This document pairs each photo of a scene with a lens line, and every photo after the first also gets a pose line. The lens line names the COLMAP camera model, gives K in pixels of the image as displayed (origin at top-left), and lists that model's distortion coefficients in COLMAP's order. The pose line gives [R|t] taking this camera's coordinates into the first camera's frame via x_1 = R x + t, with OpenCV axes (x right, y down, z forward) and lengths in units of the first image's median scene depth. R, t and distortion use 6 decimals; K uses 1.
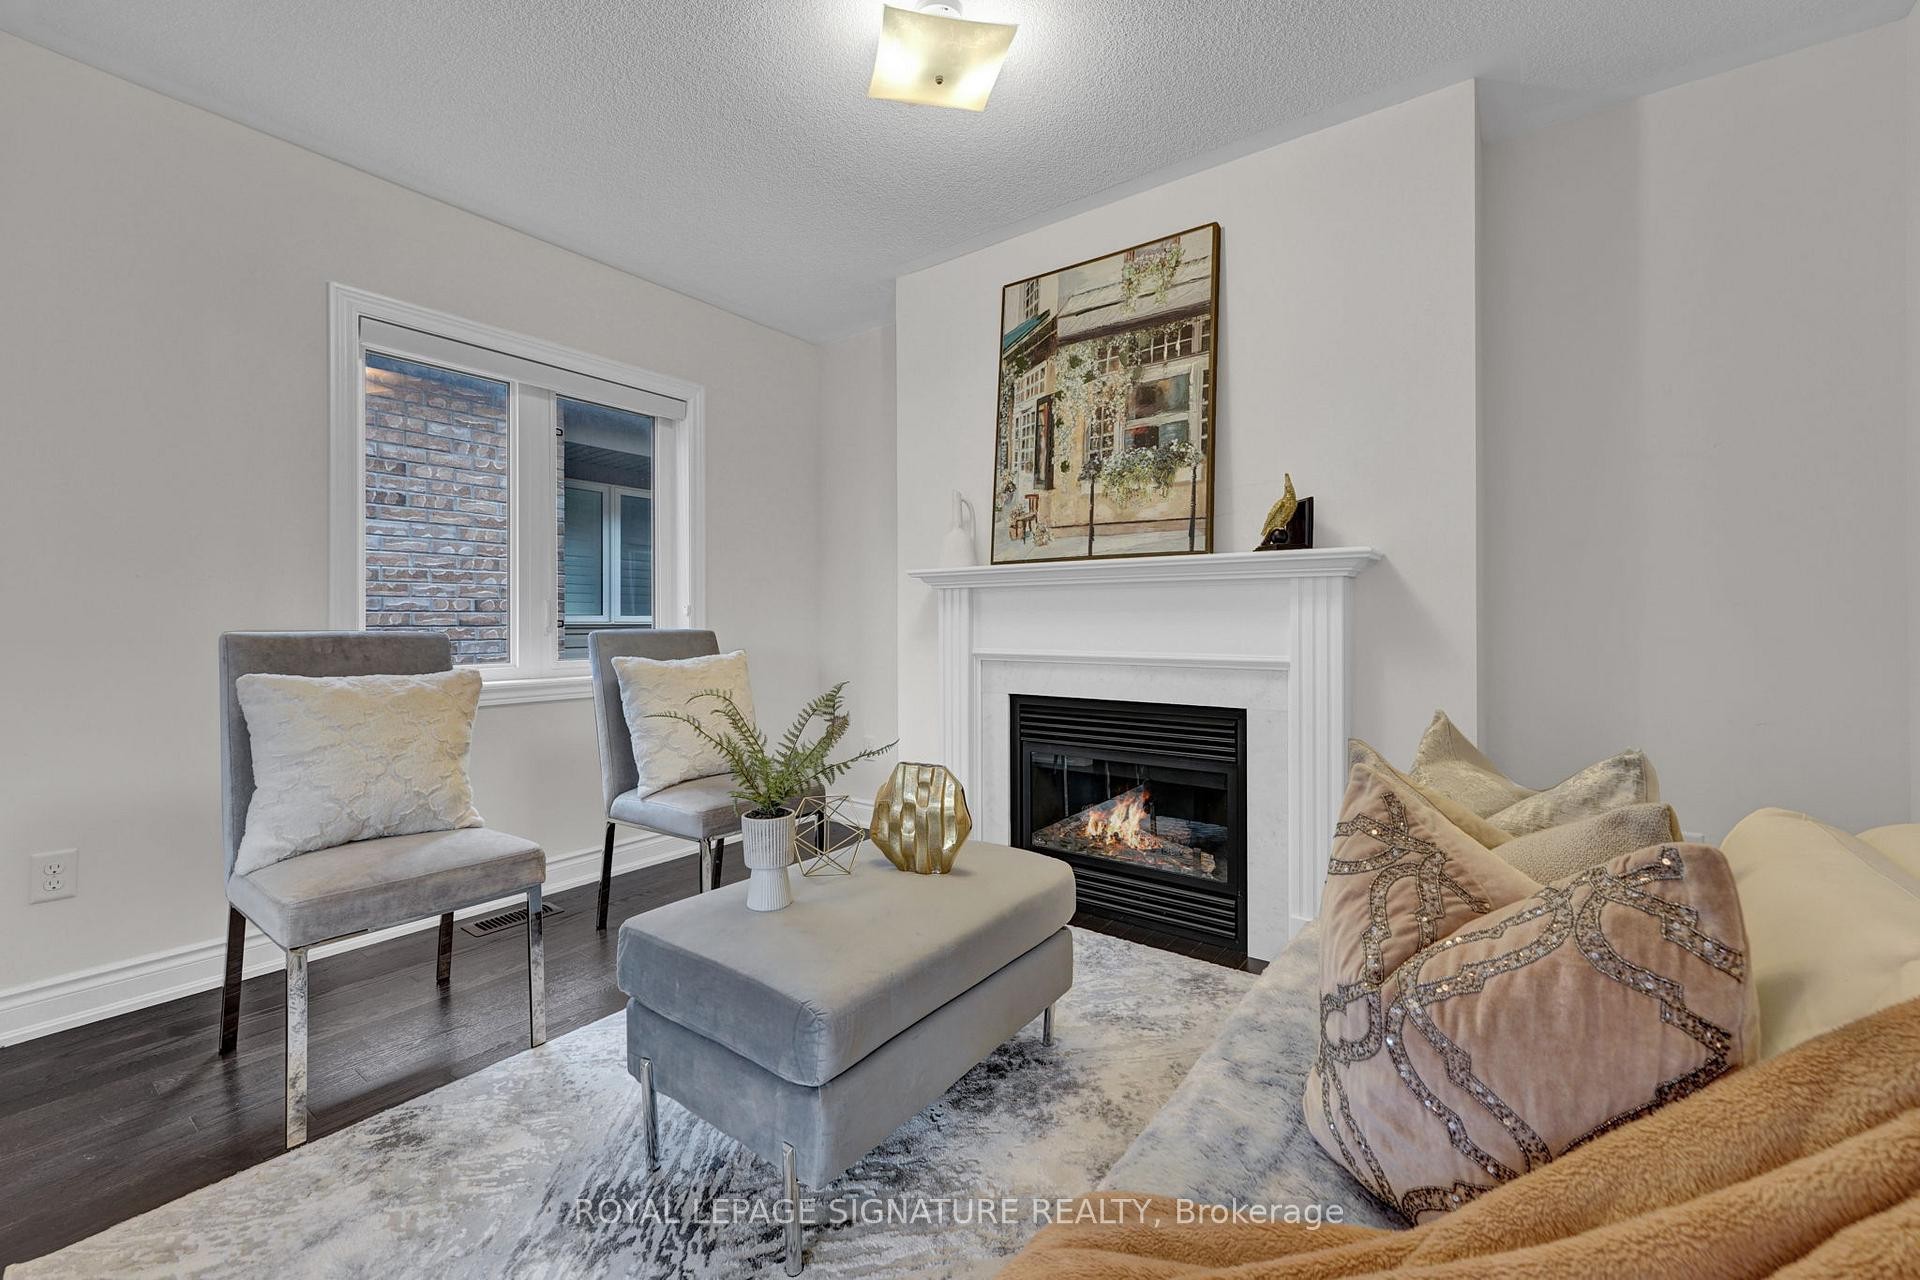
lens RADIAL K [[776.0, 0, 961.9], [0, 776.0, 621.0], [0, 0, 1]] dist [0.000433, -0.000057]
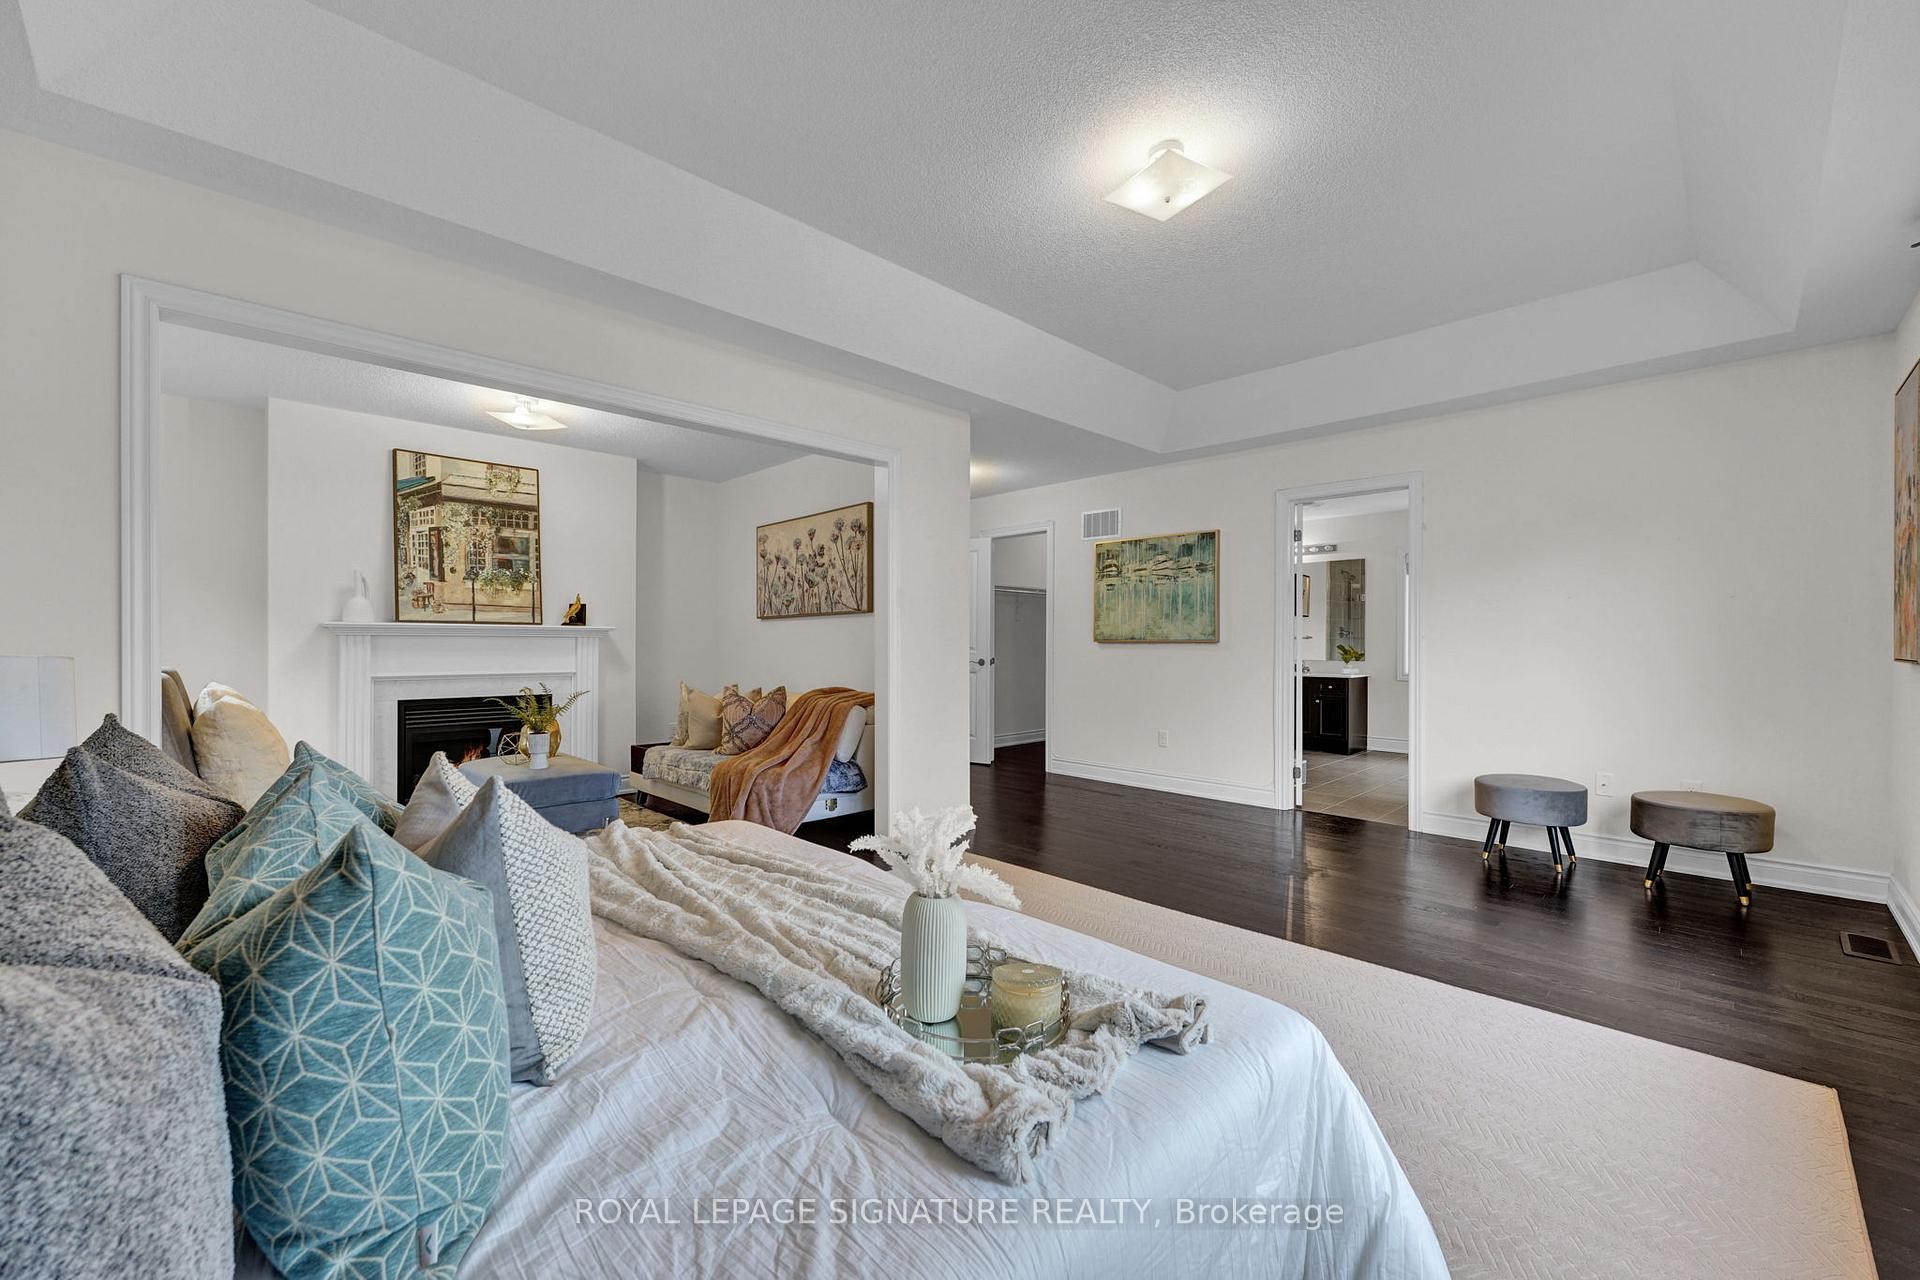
lens RADIAL K [[776.0, 0, 963.7], [0, 776.0, 648.9], [0, 0, 1]] dist [0.000433, -0.000057]
pose [[0.169513, 0.004565, 0.985517, -1.463402], [-0.000151, 0.999989, -0.004606, -0.008400], [-0.985528, 0.000632, 0.169512, -0.481916]]
